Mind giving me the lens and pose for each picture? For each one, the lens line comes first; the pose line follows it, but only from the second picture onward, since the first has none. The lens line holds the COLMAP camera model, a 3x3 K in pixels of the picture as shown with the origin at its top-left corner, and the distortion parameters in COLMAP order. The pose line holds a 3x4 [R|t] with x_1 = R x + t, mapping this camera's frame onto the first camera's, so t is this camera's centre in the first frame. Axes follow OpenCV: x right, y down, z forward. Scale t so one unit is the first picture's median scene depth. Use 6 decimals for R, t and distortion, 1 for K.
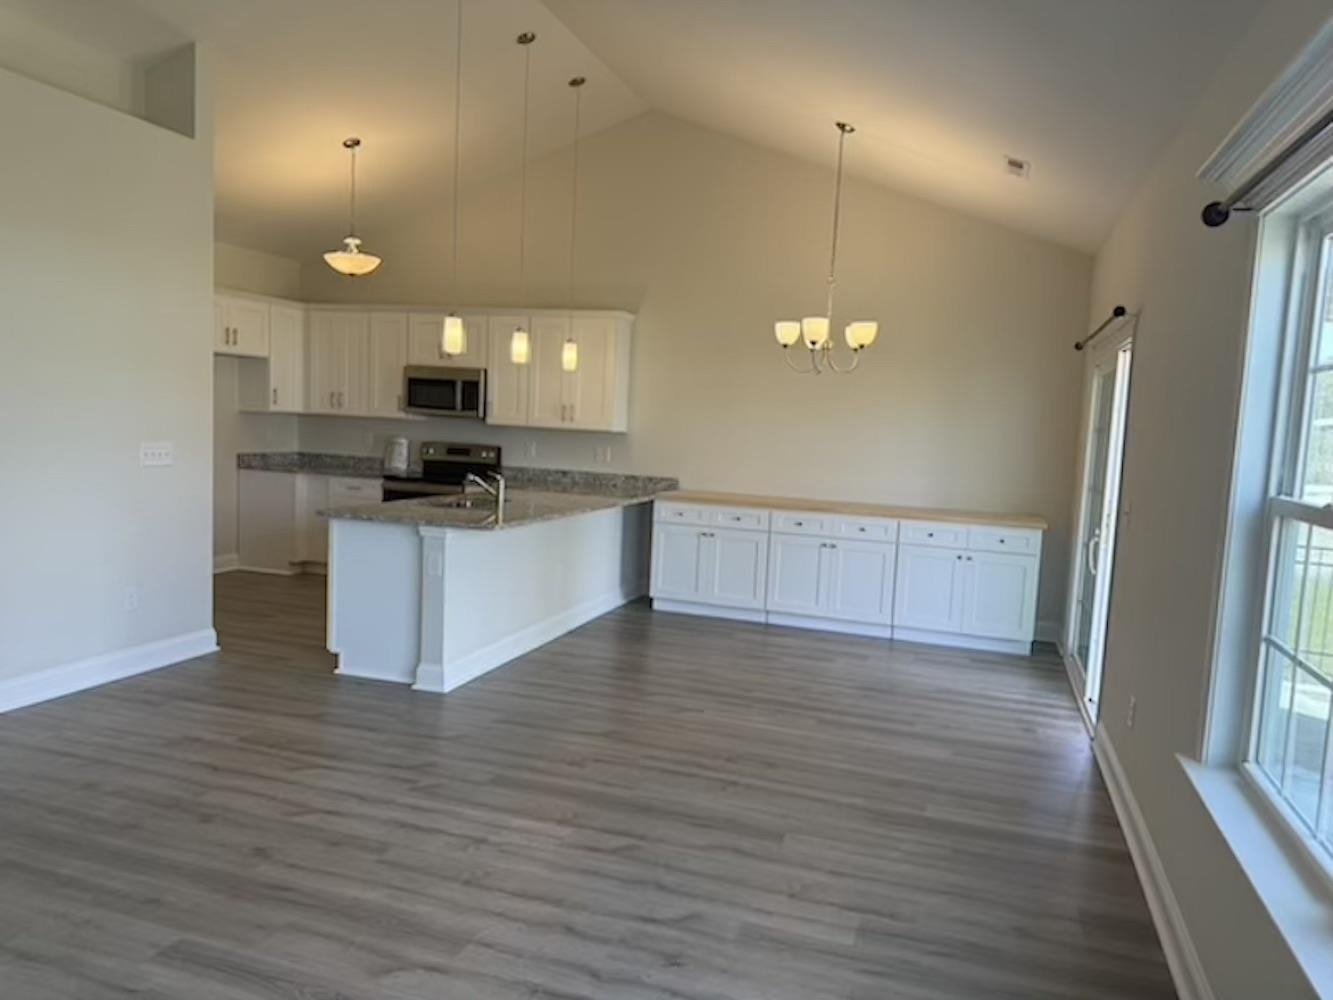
lens RADIAL K [[938.9, 0, 666.5], [0, 938.9, 500.0], [0, 0, 1]] dist [-0.002685, -0.004449]
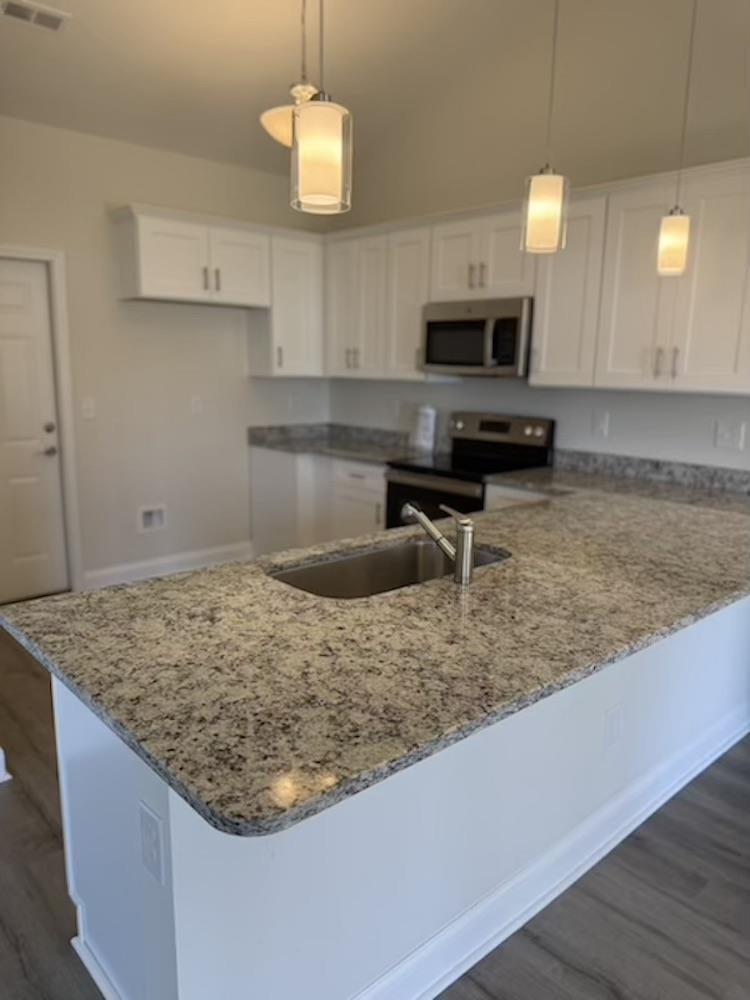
lens RADIAL K [[717.7, 0, 375.0], [0, 717.7, 500.0], [0, 0, 1]] dist [0.072404, -0.002621]
pose [[0.873735, 0.055115, -0.483270, -0.040839], [-0.015717, 0.996240, 0.085201, -0.043285], [0.486149, -0.066848, 0.871315, 0.511806]]
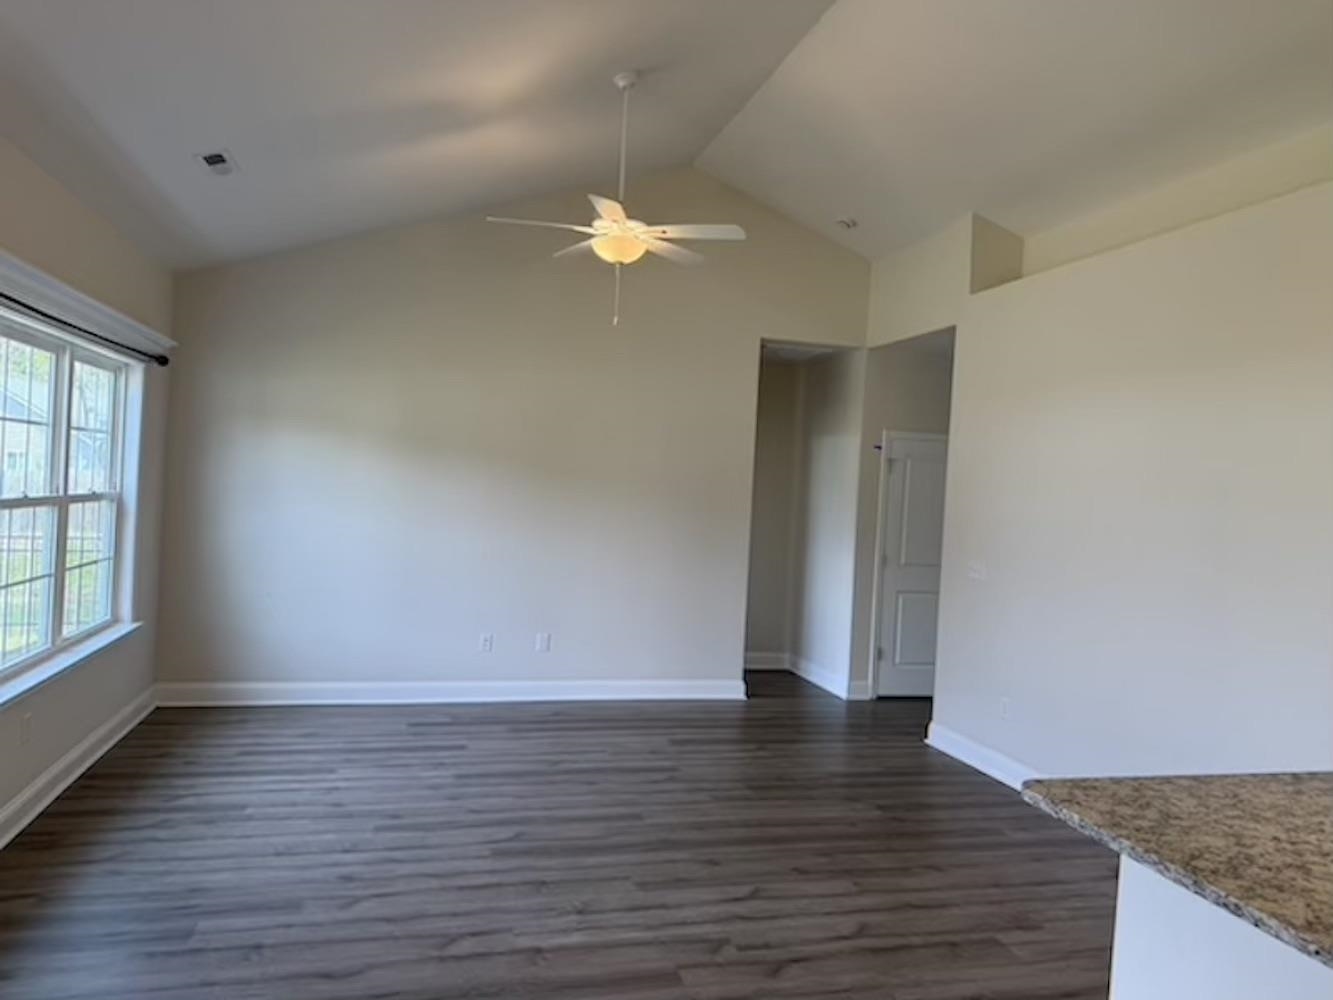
lens RADIAL K [[938.9, 0, 666.5], [0, 938.9, 500.0], [0, 0, 1]] dist [-0.002685, -0.004449]
pose [[-0.831434, -0.084601, -0.549146, 0.137377], [-0.143187, 0.987582, 0.064645, -0.070253], [0.536857, 0.132379, -0.833223, 0.759221]]
